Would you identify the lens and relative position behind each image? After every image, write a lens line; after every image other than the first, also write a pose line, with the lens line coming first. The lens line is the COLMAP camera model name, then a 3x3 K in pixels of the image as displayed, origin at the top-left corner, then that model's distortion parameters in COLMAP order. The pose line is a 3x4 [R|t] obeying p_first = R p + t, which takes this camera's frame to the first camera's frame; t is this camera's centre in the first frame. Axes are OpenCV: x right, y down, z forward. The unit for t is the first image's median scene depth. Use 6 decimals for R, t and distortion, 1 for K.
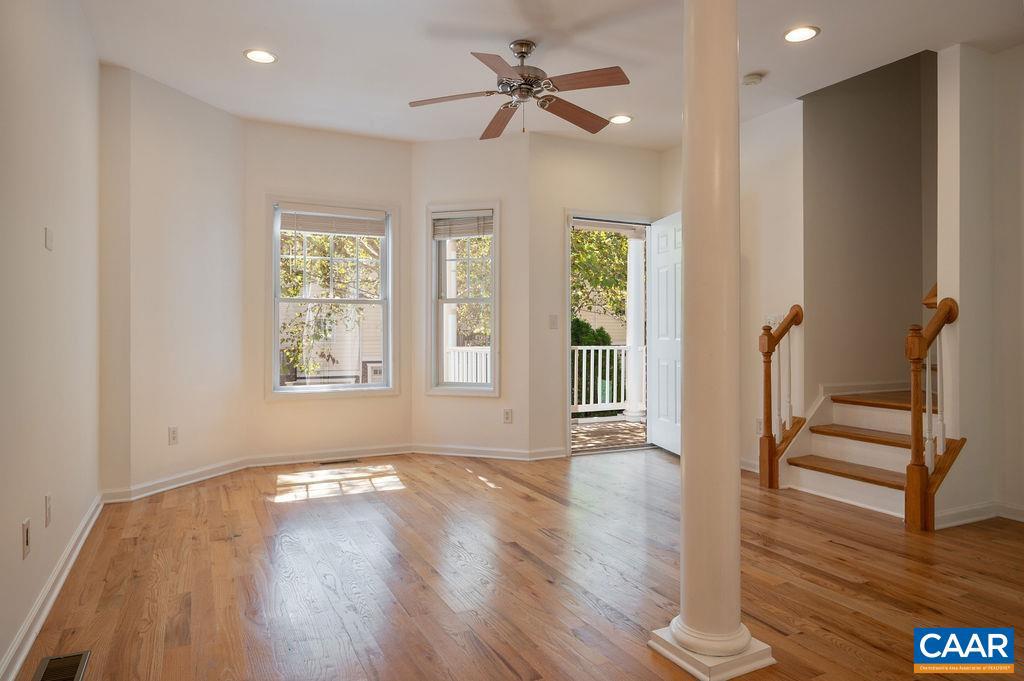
lens RADIAL K [[644.6, 0, 512.2], [0, 644.6, 336.7], [0, 0, 1]] dist [-0.003480, -0.000249]
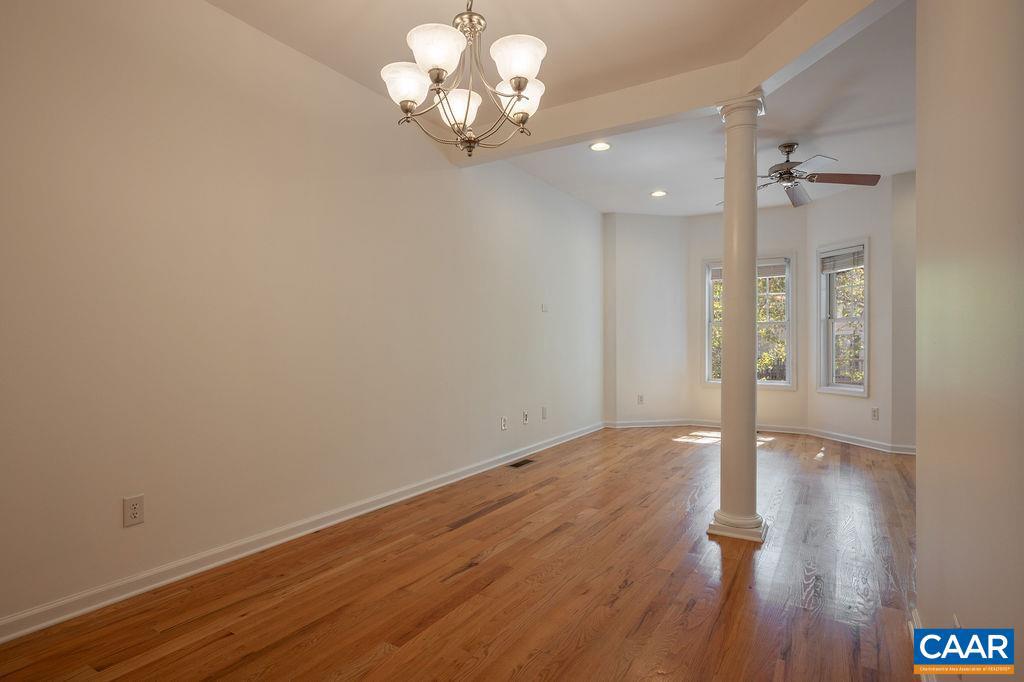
lens RADIAL K [[528.0, 0, 513.1], [0, 528.0, 343.3], [0, 0, 1]] dist [-0.000053, -0.000015]
pose [[0.529878, -0.000943, -0.848073, 0.474239], [-0.009224, 0.999934, -0.006875, 0.004093], [0.848024, 0.011466, 0.529834, -0.103755]]
